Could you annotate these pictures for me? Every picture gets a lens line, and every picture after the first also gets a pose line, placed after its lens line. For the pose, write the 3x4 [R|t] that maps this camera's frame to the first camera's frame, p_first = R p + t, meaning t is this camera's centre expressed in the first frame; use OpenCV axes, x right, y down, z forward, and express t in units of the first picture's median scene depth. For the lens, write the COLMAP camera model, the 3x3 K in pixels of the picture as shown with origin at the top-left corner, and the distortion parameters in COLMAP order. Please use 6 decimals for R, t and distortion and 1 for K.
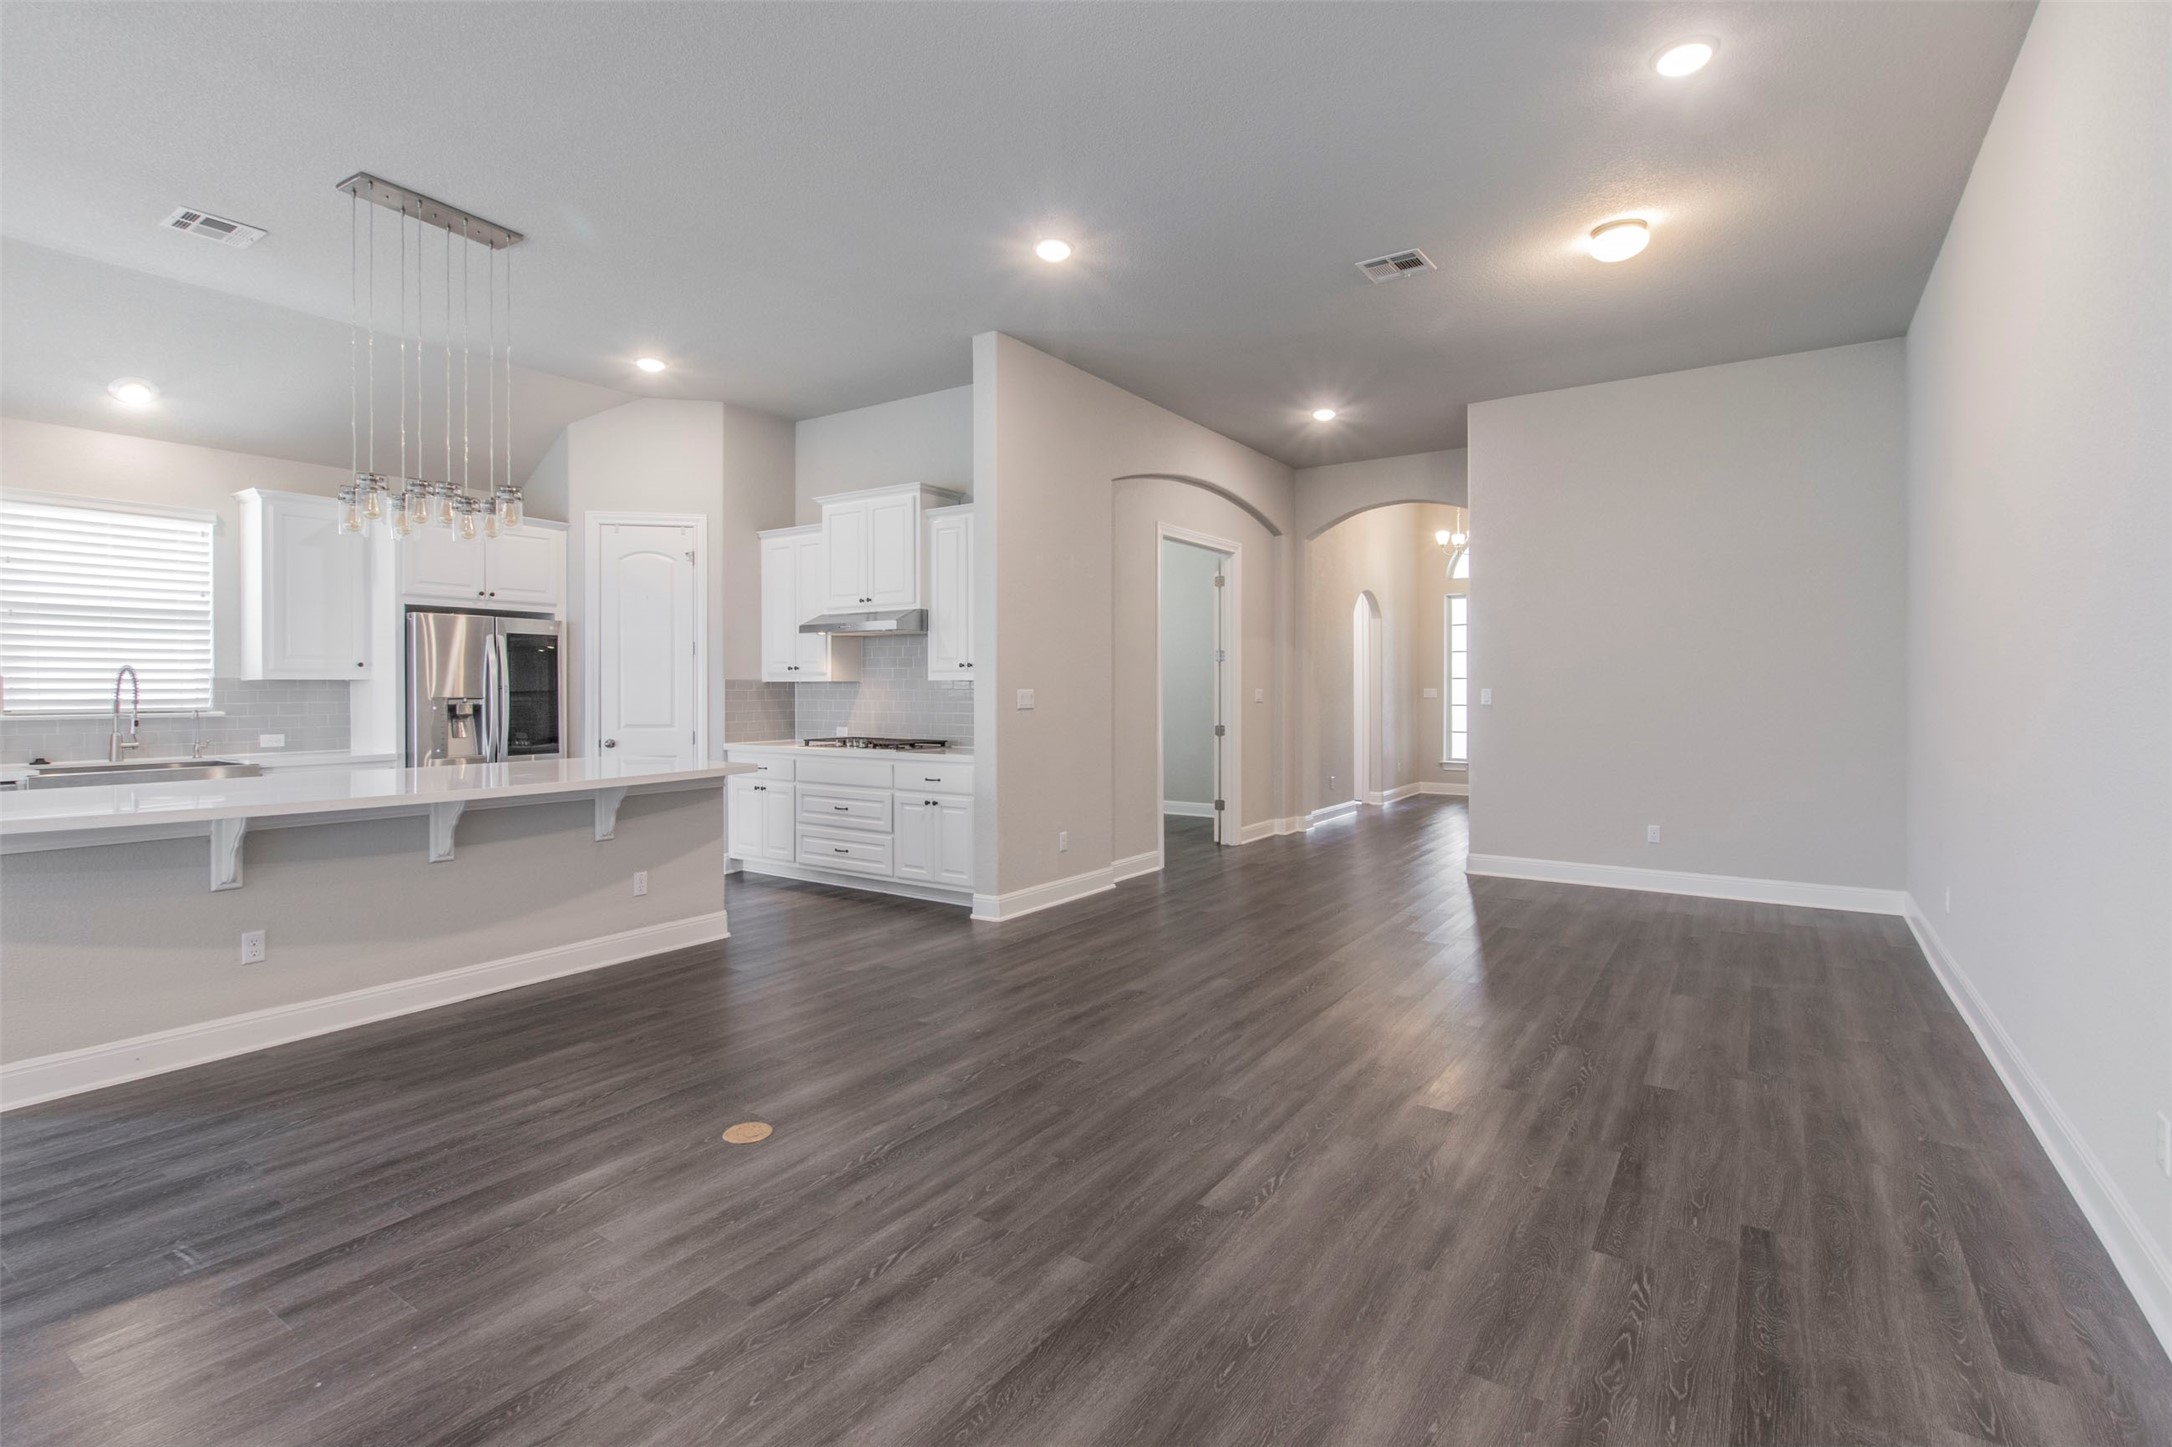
lens RADIAL K [[1008.8, 0, 1082.3], [0, 1008.8, 686.8], [0, 0, 1]] dist [0.012841, -0.000455]
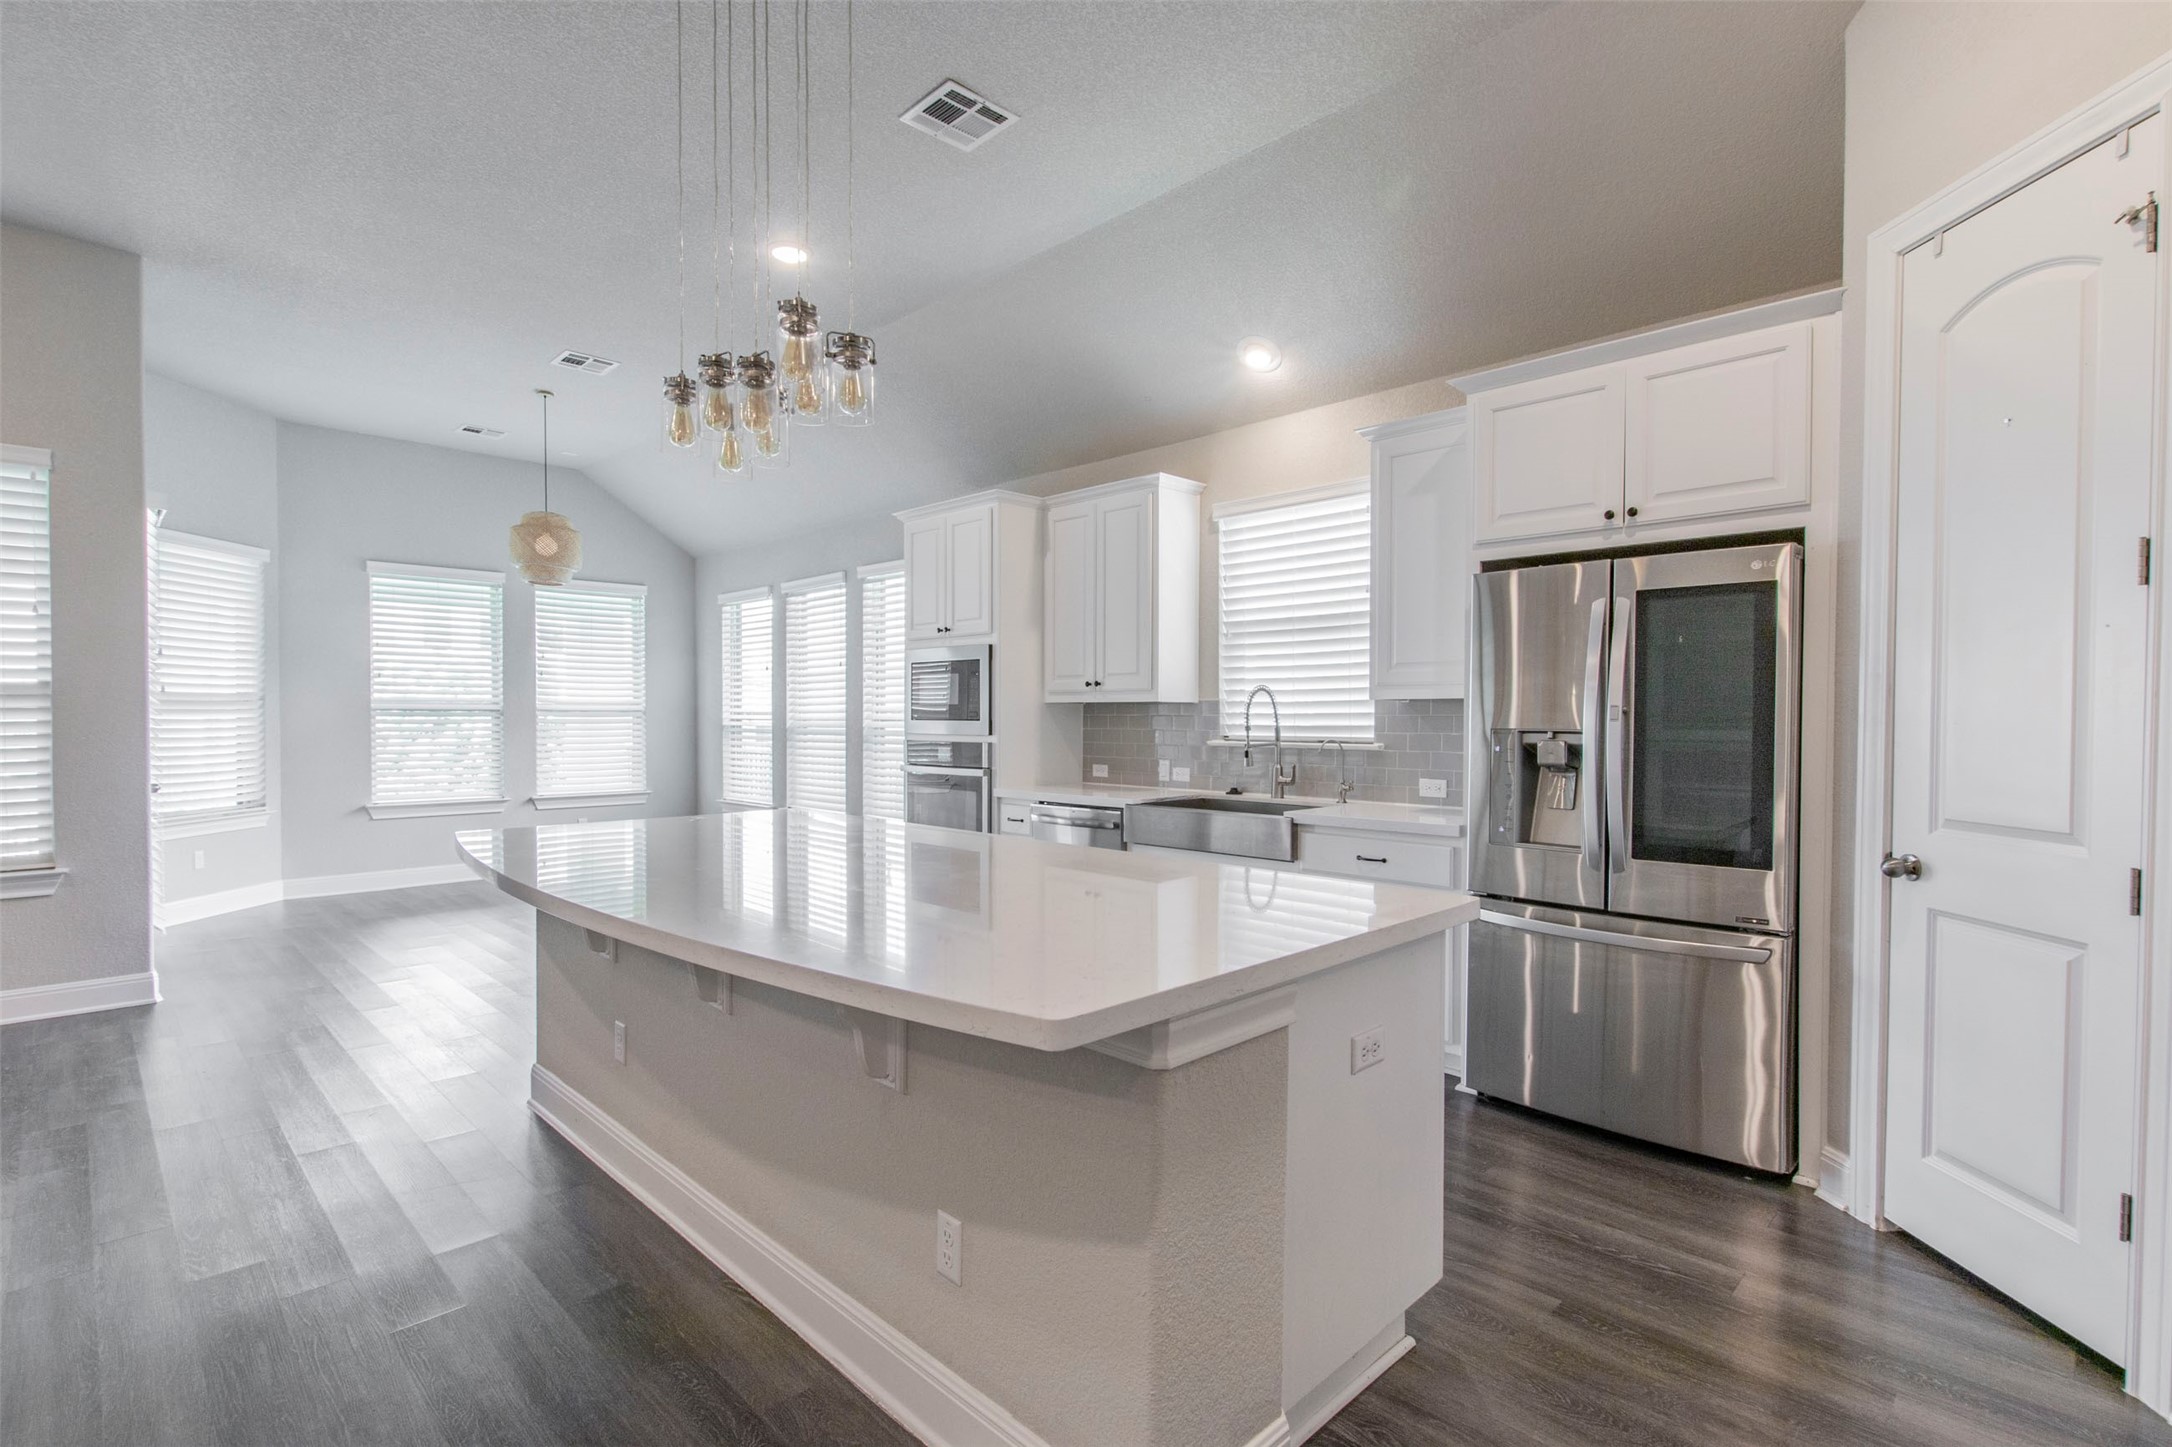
lens RADIAL K [[1017.9, 0, 1083.0], [0, 1017.9, 735.8], [0, 0, 1]] dist [0.000794, 0.000158]
pose [[-0.193349, 0.019772, -0.980931, -0.074386], [0.000631, 0.999799, 0.020028, 0.003244], [0.981130, 0.003253, -0.193323, 0.926335]]
